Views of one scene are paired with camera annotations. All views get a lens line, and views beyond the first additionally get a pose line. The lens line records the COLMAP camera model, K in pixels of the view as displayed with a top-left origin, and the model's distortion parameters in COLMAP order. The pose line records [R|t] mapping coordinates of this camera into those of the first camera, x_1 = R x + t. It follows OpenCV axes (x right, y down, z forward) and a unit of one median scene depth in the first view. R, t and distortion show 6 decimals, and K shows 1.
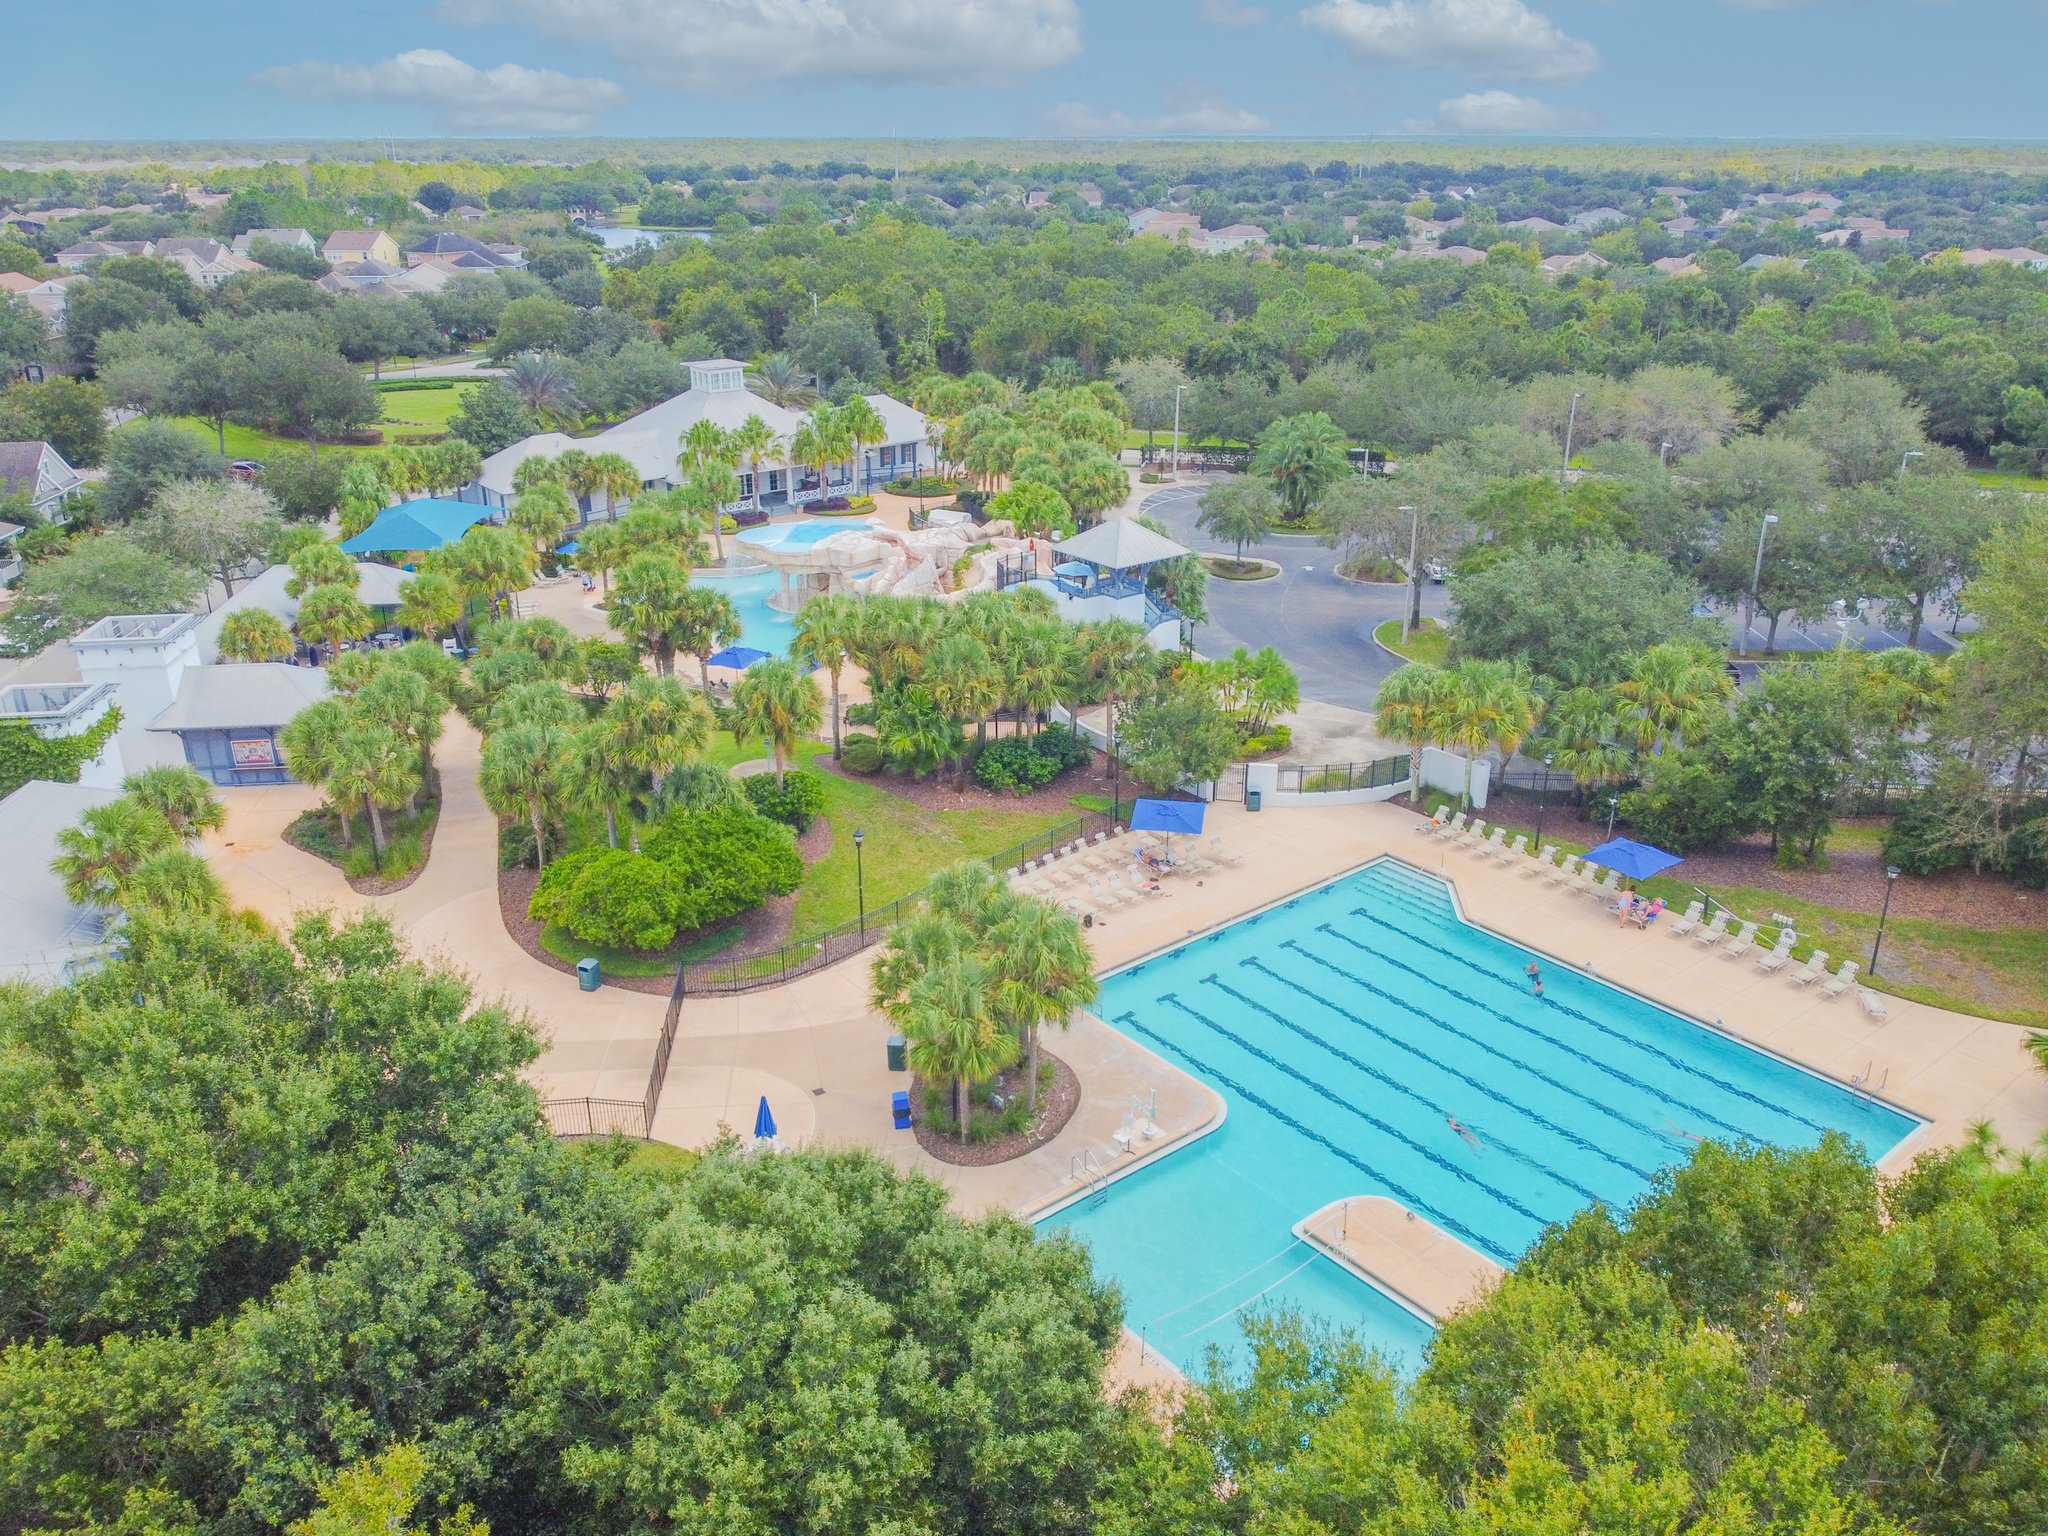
lens RADIAL K [[1560.5, 0, 1024.0], [0, 1560.5, 768.0], [0, 0, 1]] dist [-0.011239, 0.001725]
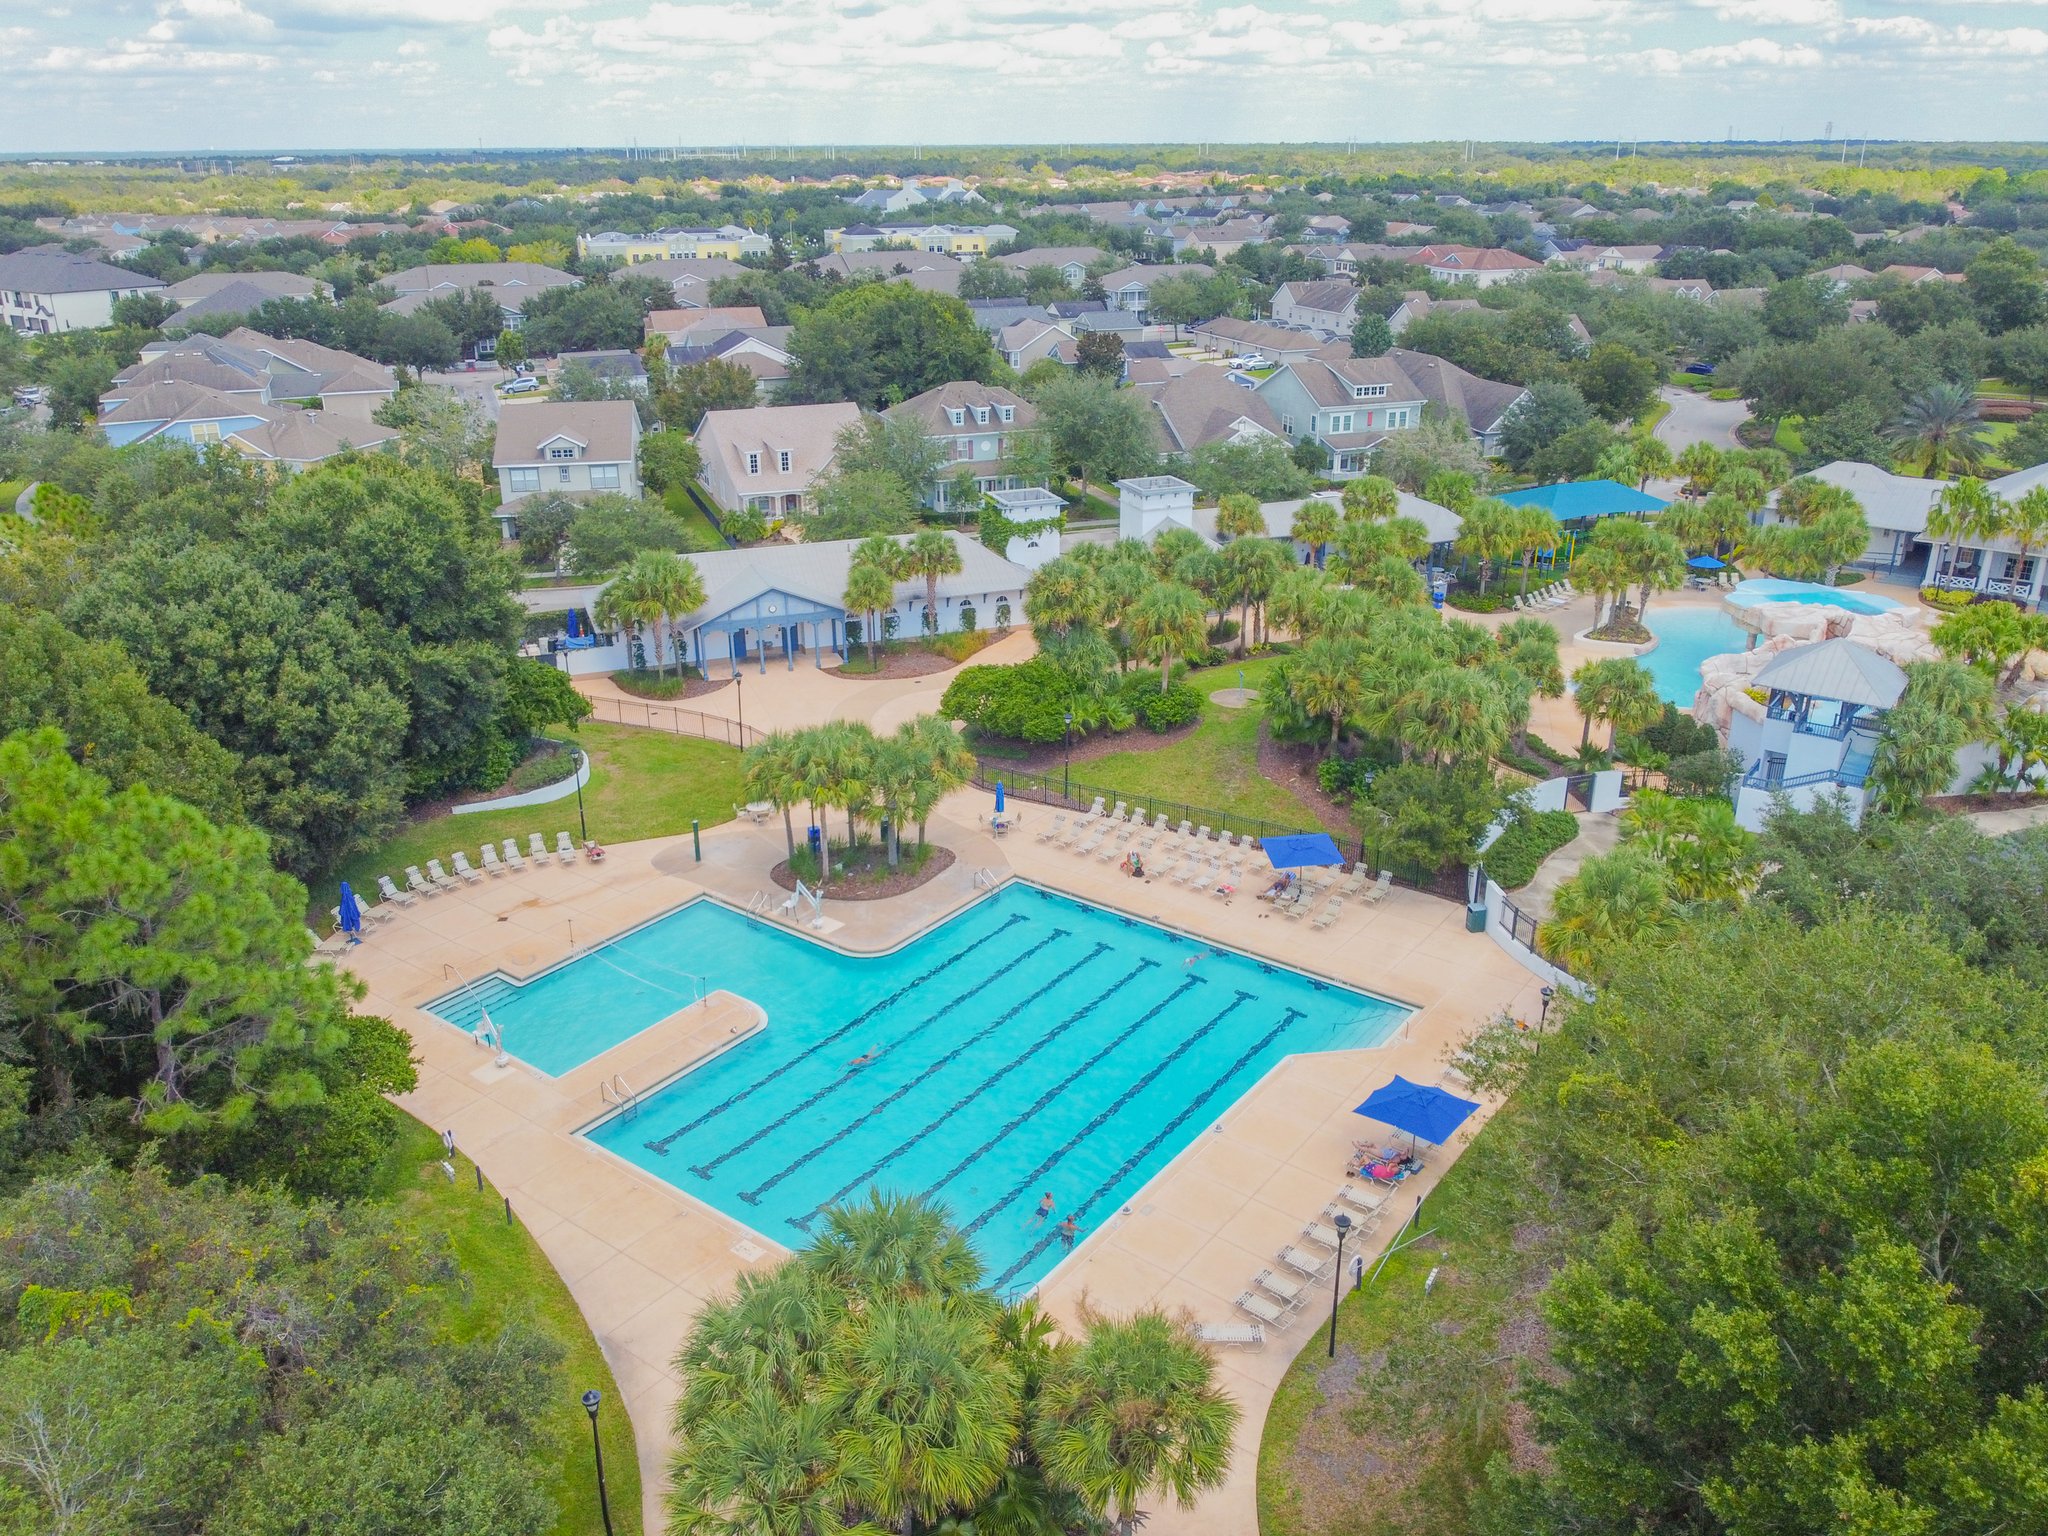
lens RADIAL K [[1560.5, 0, 1024.0], [0, 1560.5, 768.0], [0, 0, 1]] dist [-0.011239, 0.001725]
pose [[0.230681, 0.355008, -0.905956, 0.307983], [-0.359519, 0.896279, 0.259673, -0.068995], [0.904175, 0.265807, 0.334387, 0.170452]]
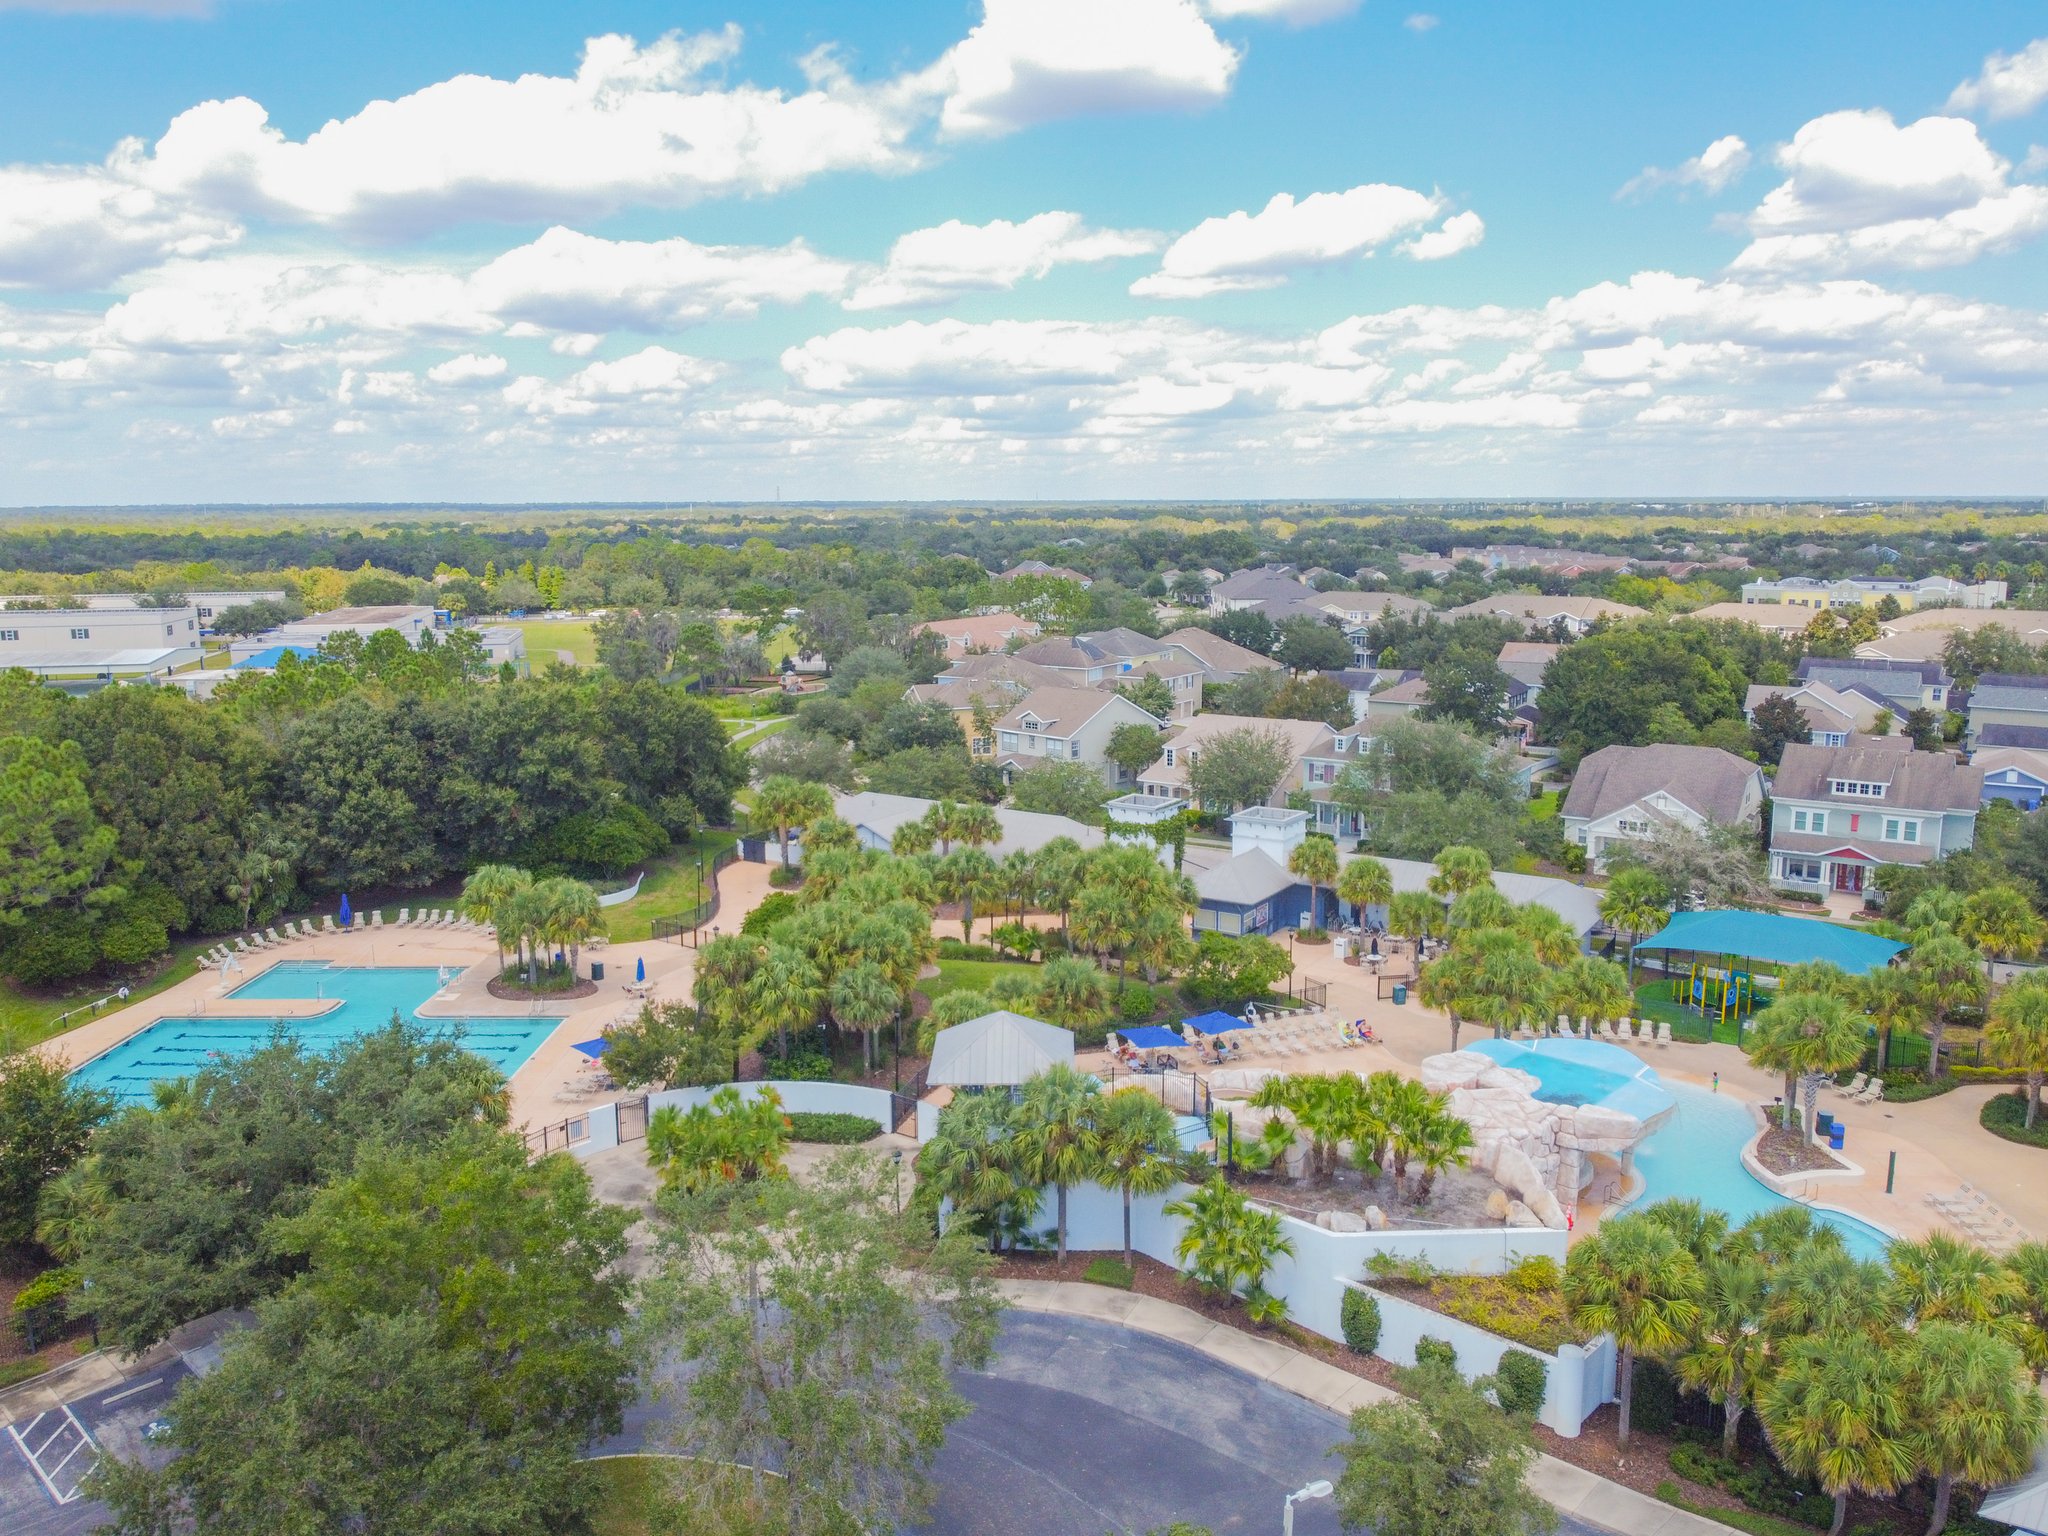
lens RADIAL K [[1560.5, 0, 1024.0], [0, 1560.5, 768.0], [0, 0, 1]] dist [-0.011239, 0.001725]
pose [[-0.641163, 0.127882, -0.756674, 0.256973], [-0.287961, 0.873875, 0.391691, -0.233660], [0.711329, 0.469030, -0.523471, 0.578352]]
